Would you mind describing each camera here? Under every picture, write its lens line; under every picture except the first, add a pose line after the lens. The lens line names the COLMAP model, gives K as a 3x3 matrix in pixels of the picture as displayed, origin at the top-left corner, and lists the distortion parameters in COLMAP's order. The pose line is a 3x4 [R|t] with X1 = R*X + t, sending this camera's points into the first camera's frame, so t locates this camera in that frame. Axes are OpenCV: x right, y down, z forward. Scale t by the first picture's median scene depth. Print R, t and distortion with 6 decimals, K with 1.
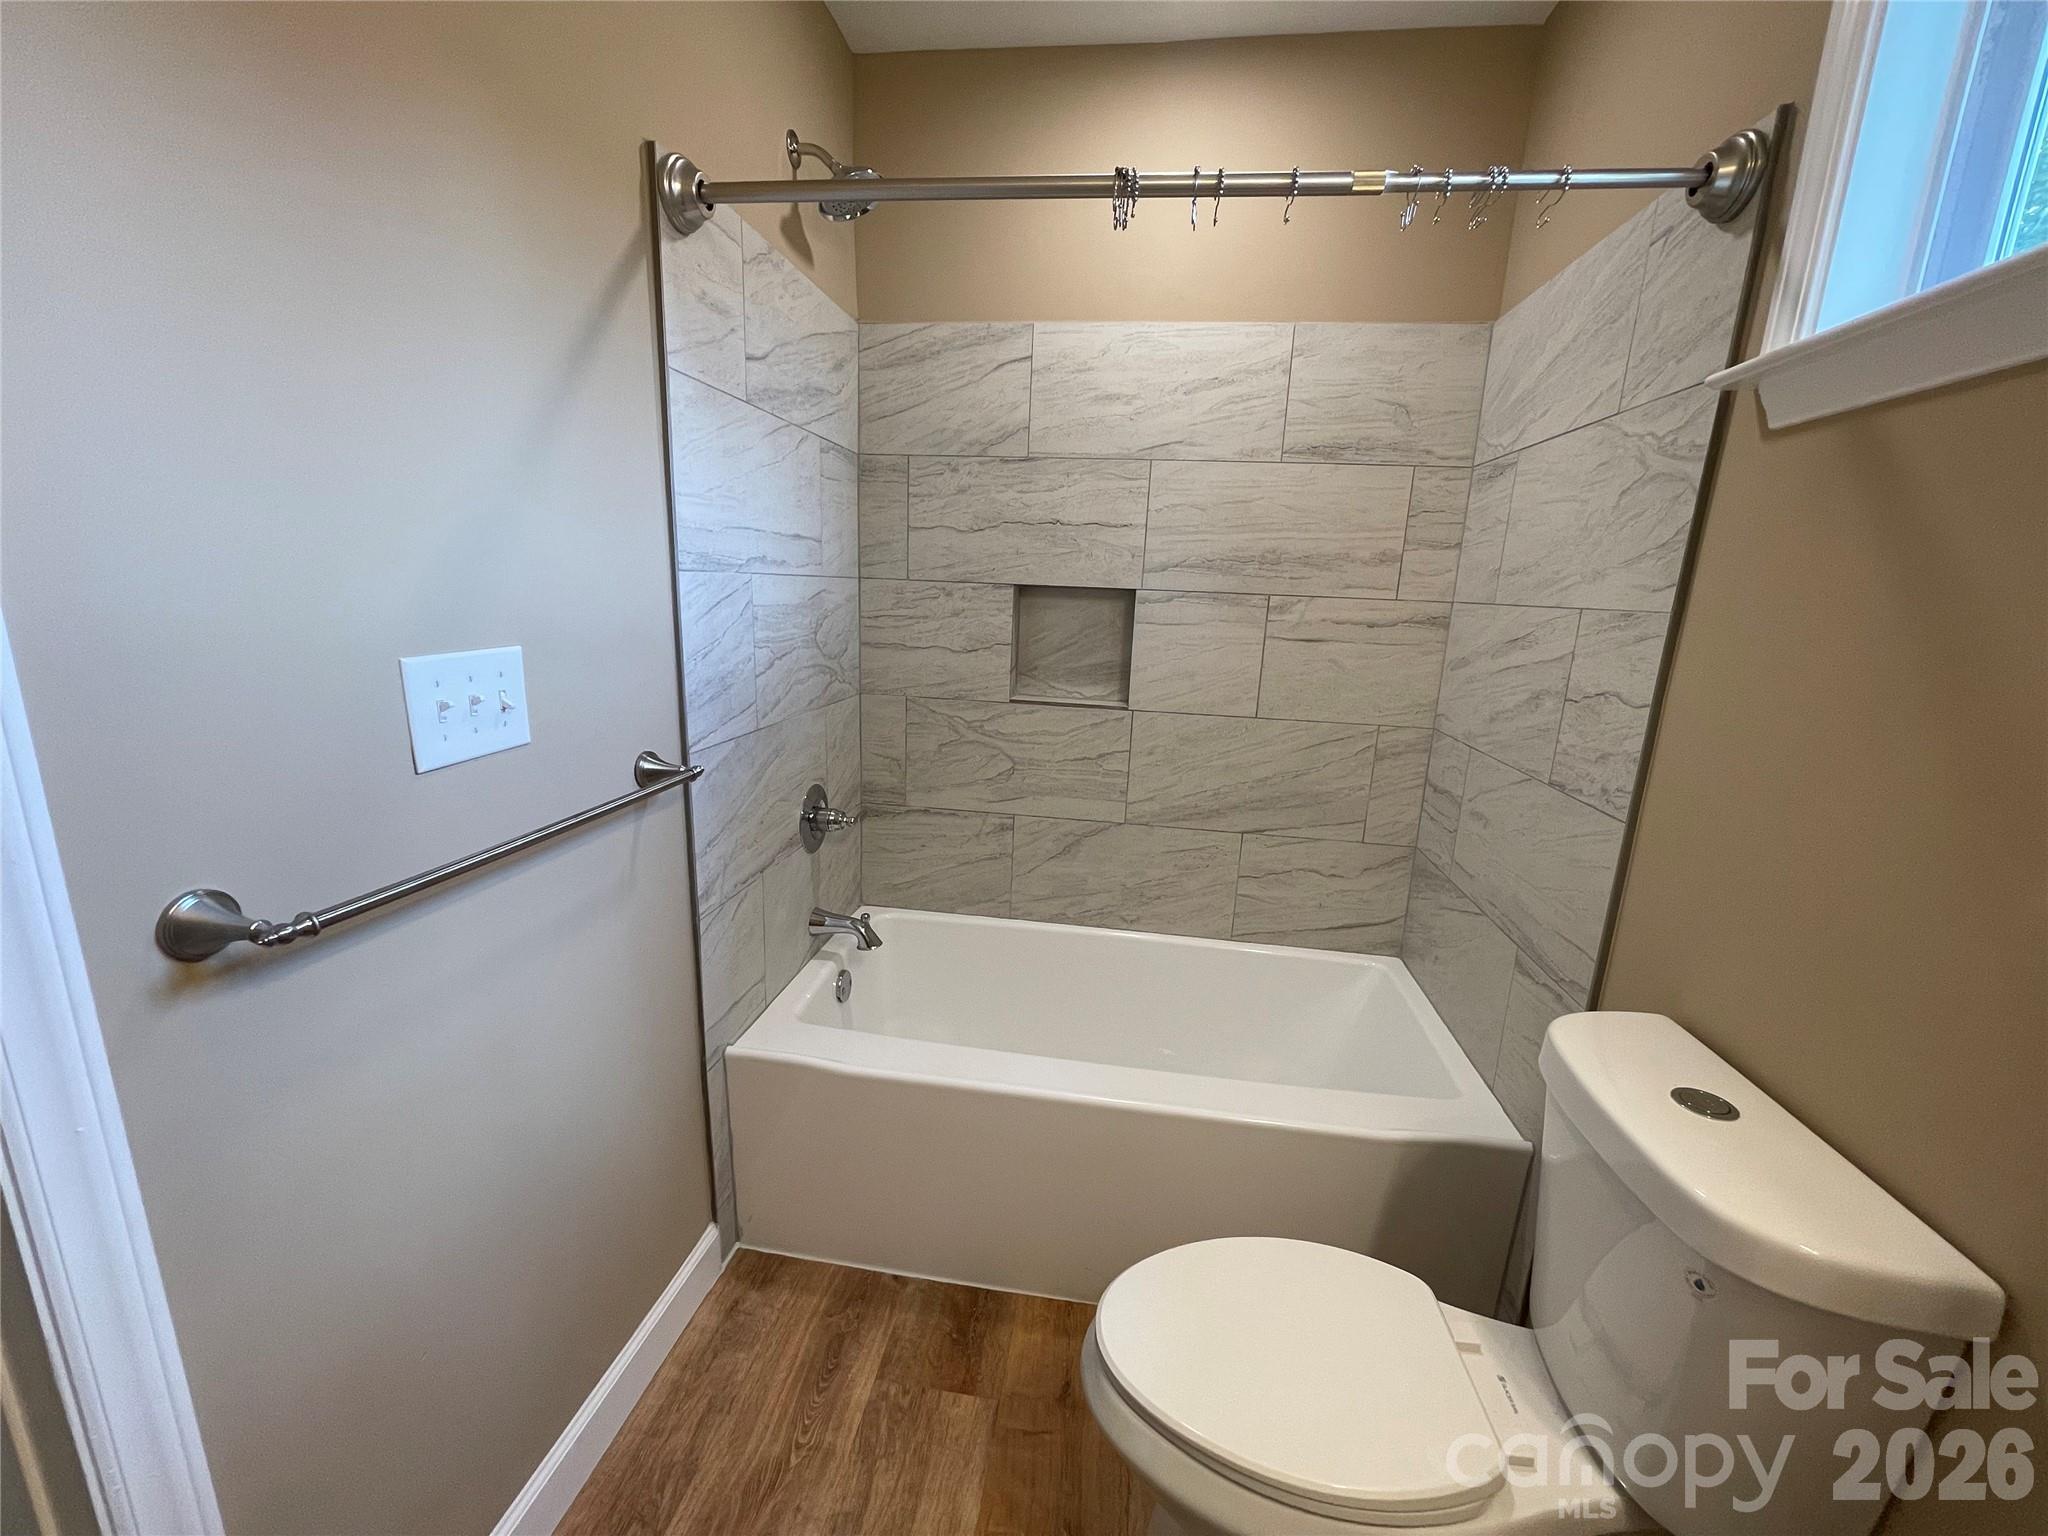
lens RADIAL K [[823.7, 0, 1017.4], [0, 823.7, 778.1], [0, 0, 1]] dist [-0.008015, 0.000212]
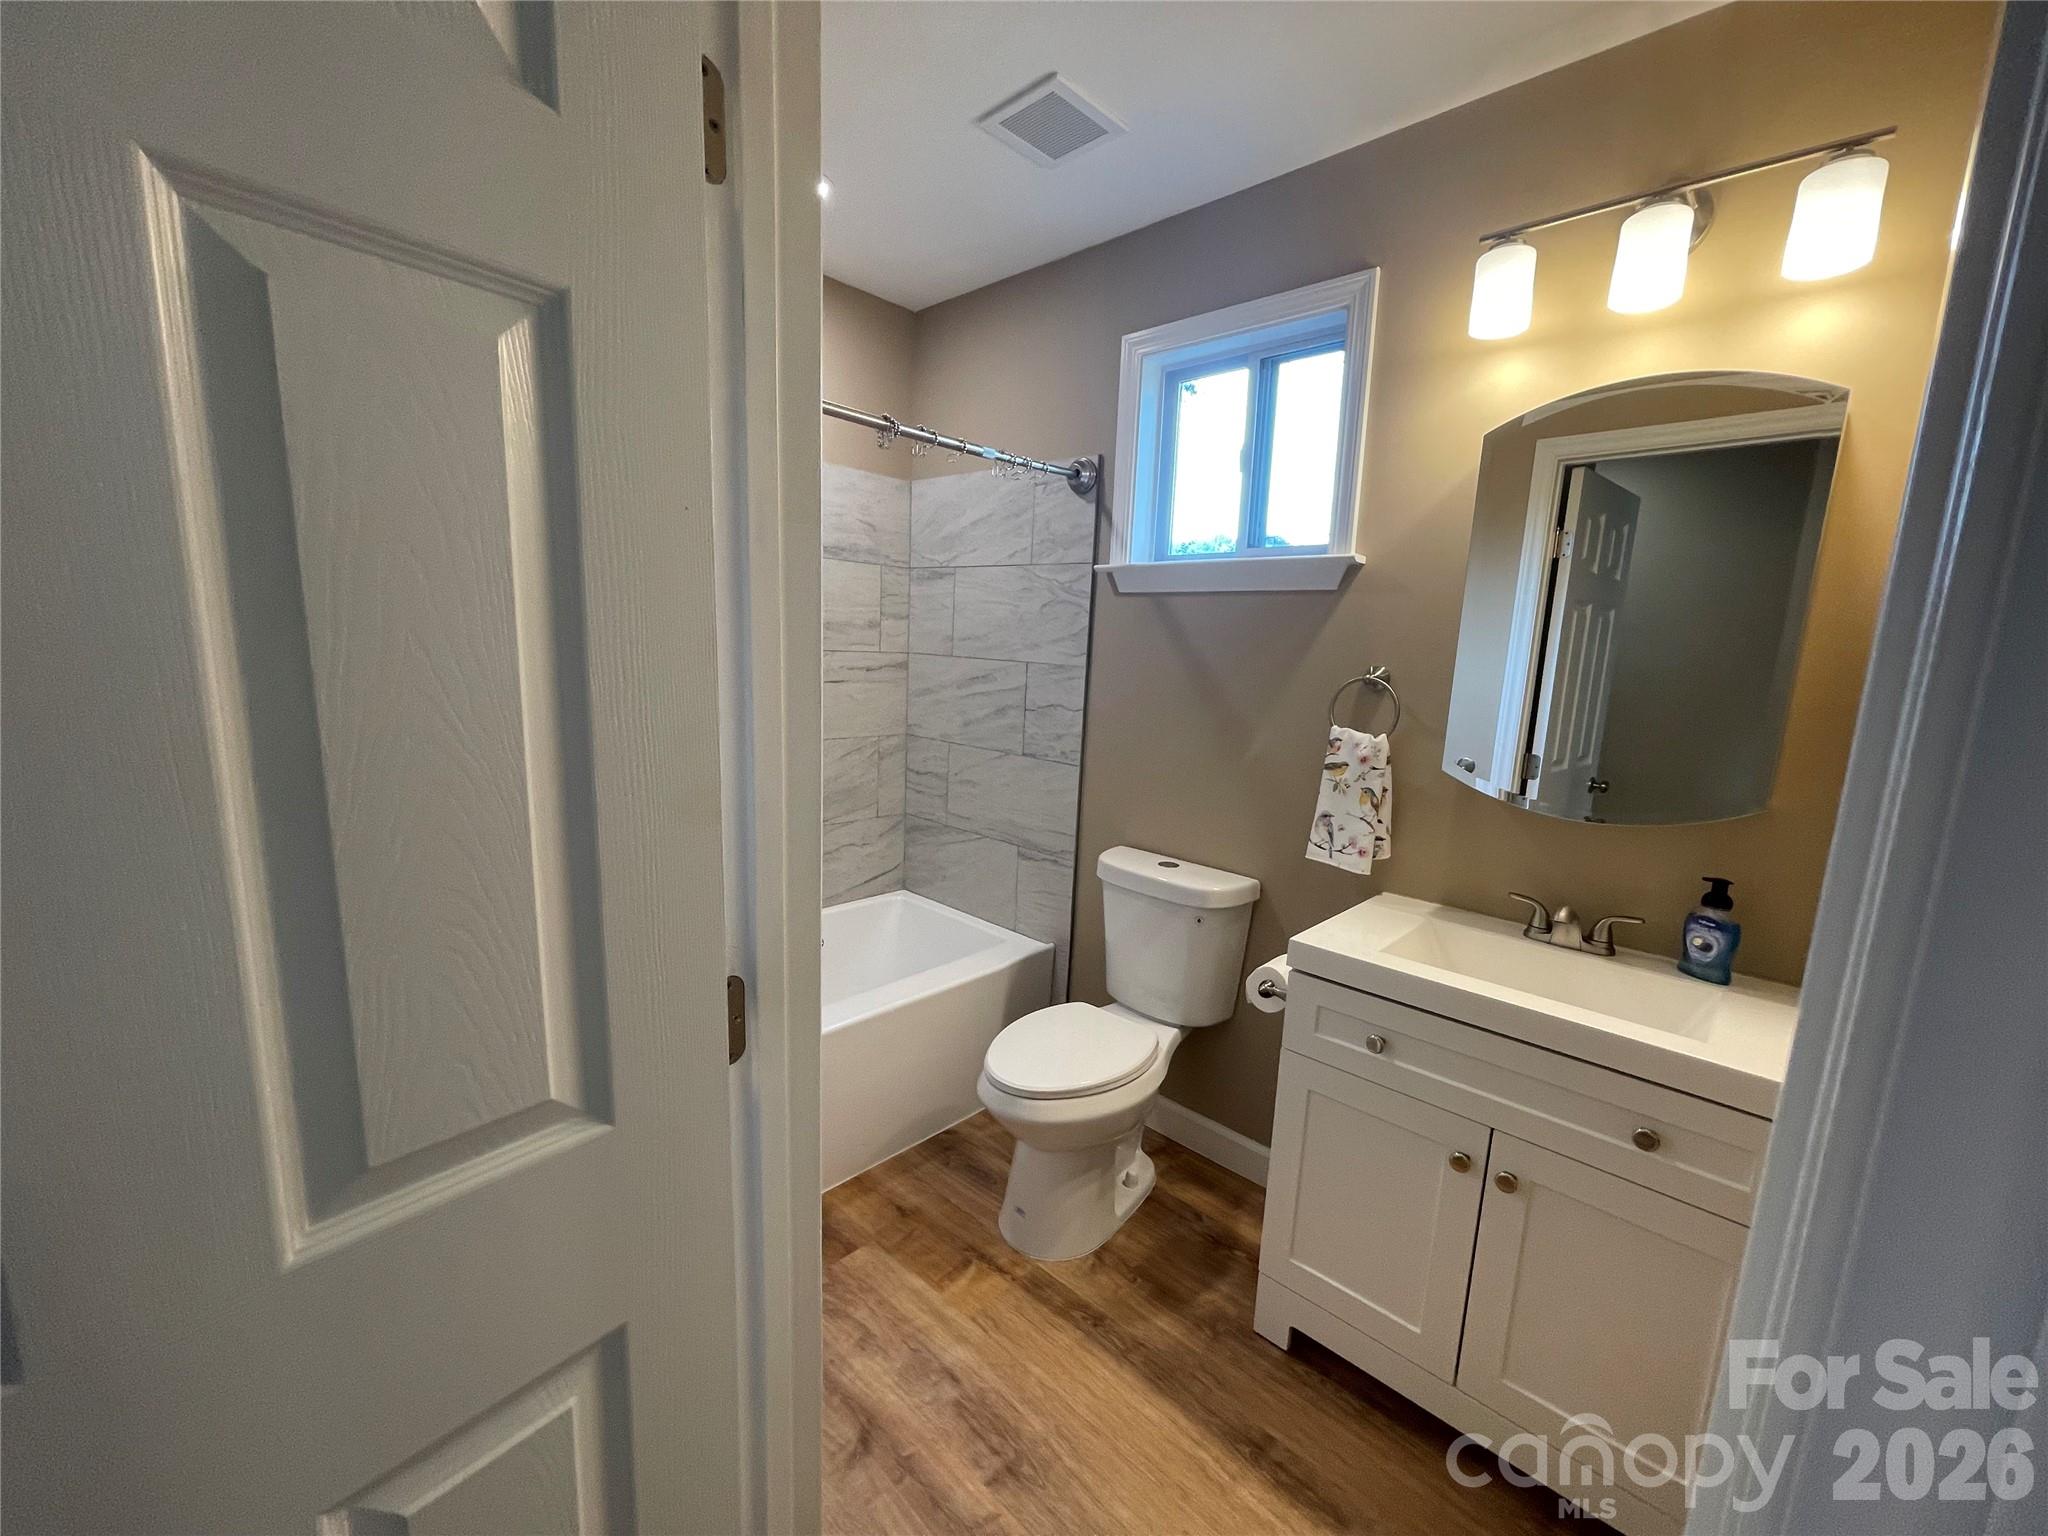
lens RADIAL K [[819.7, 0, 1026.7], [0, 819.7, 777.0], [0, 0, 1]] dist [0.003370, 0.000220]
pose [[0.576646, -0.148867, 0.803317, -0.841445], [0.163449, 0.984402, 0.065096, -0.062812], [-0.800477, 0.093764, 0.591984, -0.105179]]
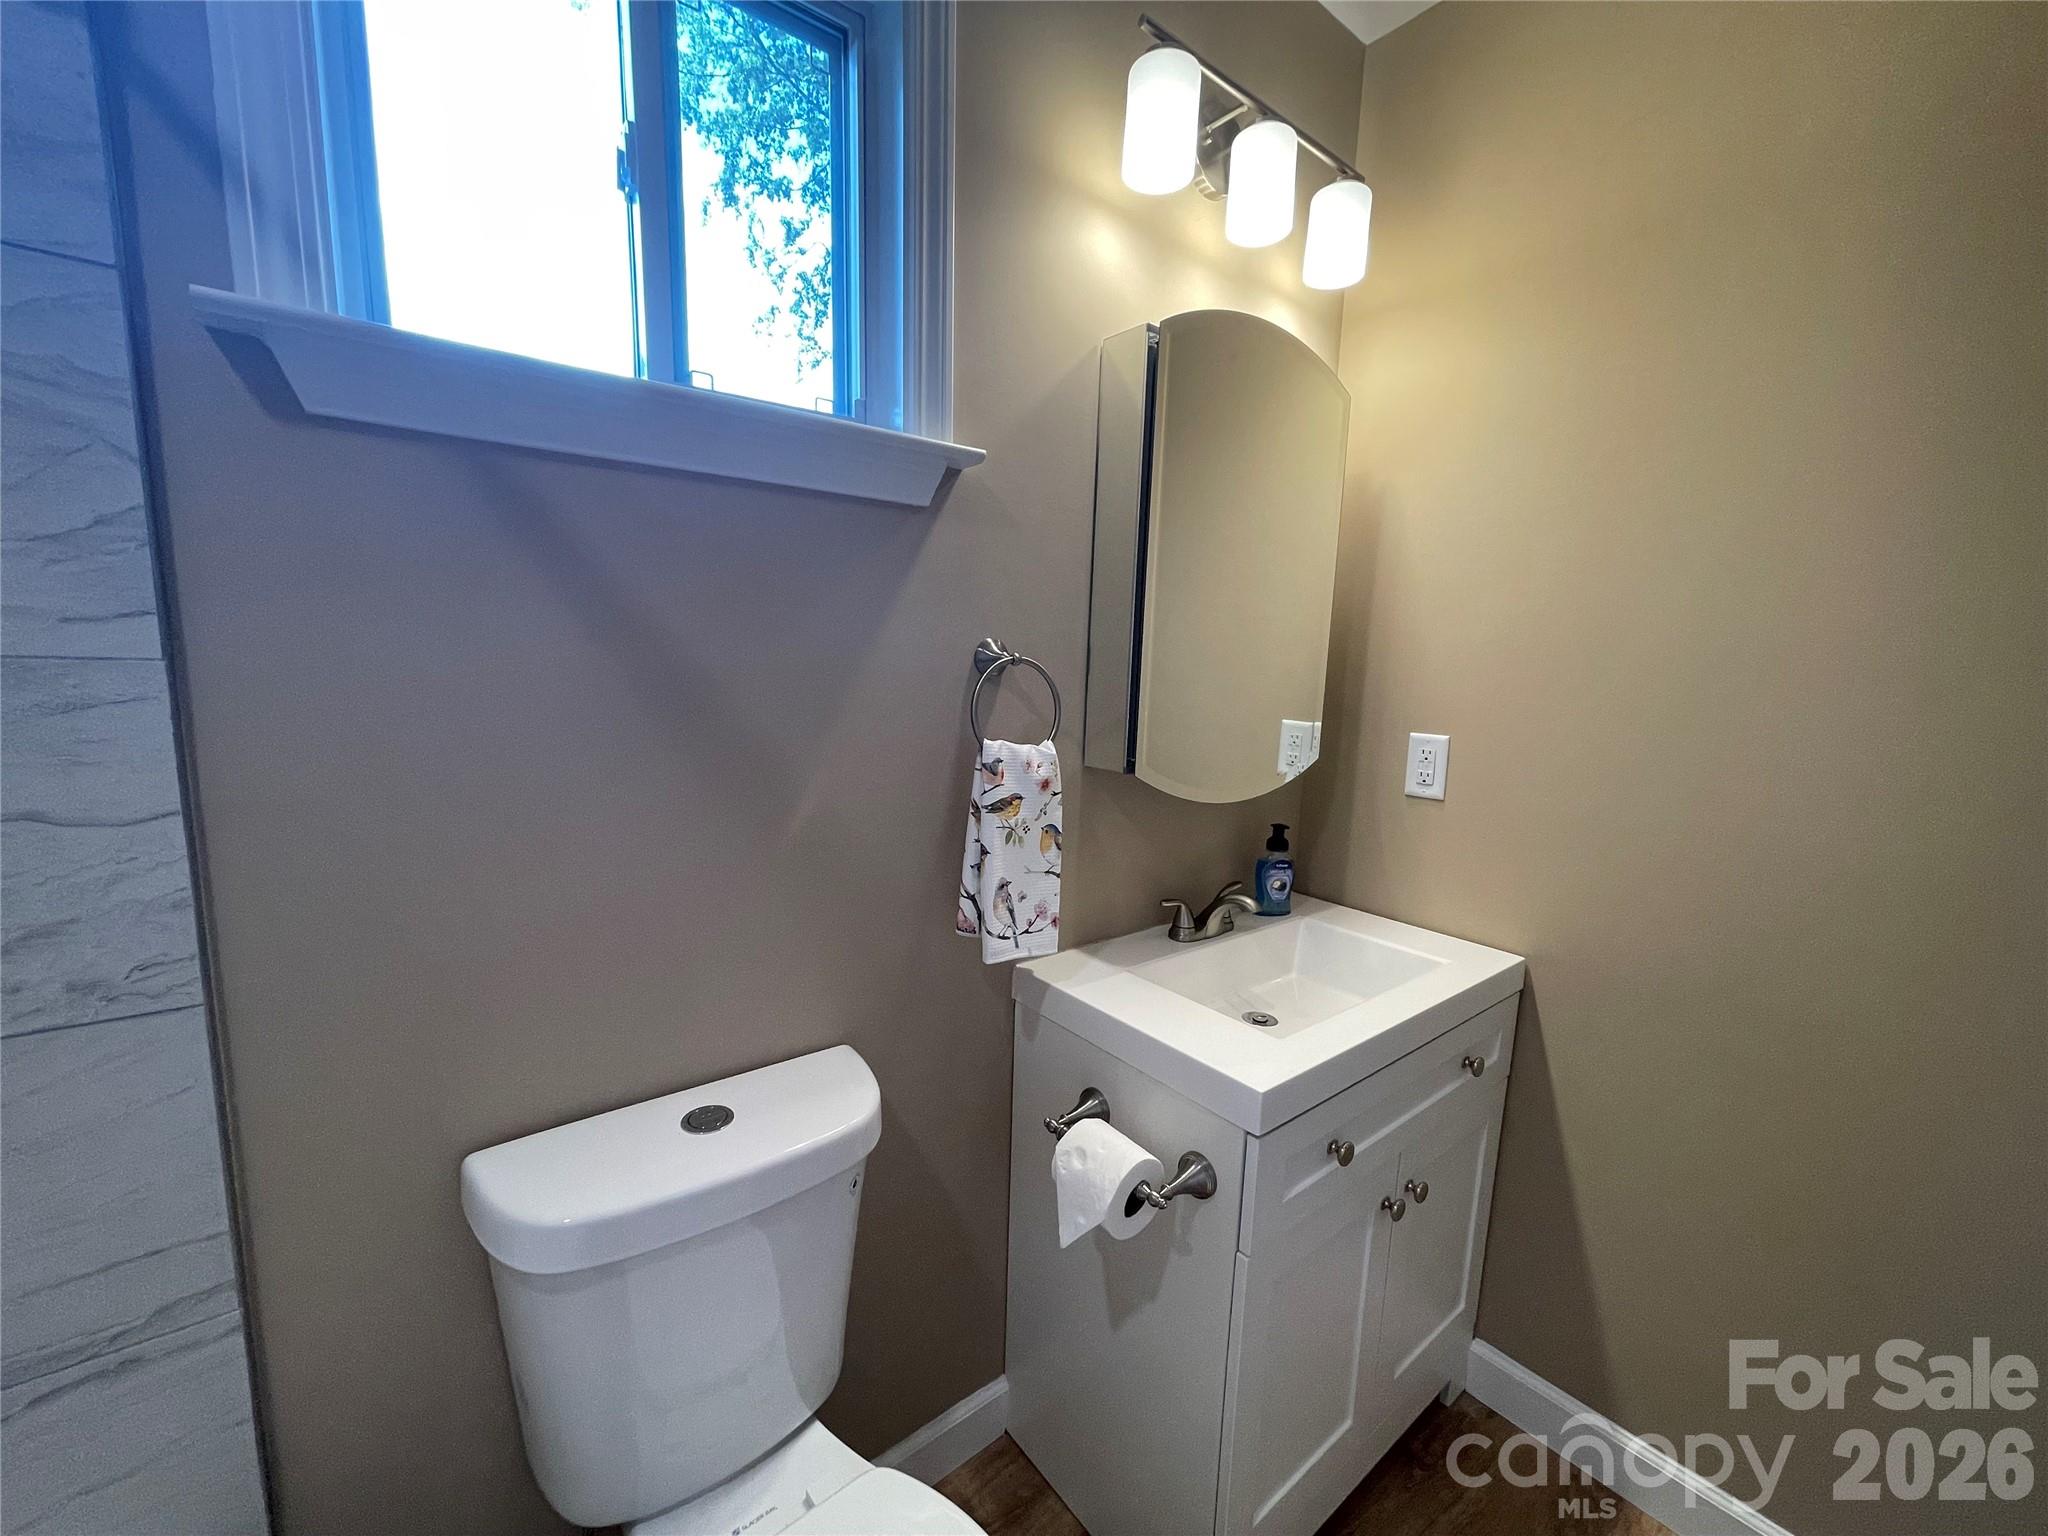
lens RADIAL K [[823.7, 0, 1017.4], [0, 823.7, 778.1], [0, 0, 1]] dist [-0.008015, 0.000212]
pose [[-0.735086, -0.156959, 0.659555, -0.058164], [0.095411, 0.939201, 0.329845, -0.200783], [-0.671227, 0.305393, -0.675418, 0.786372]]
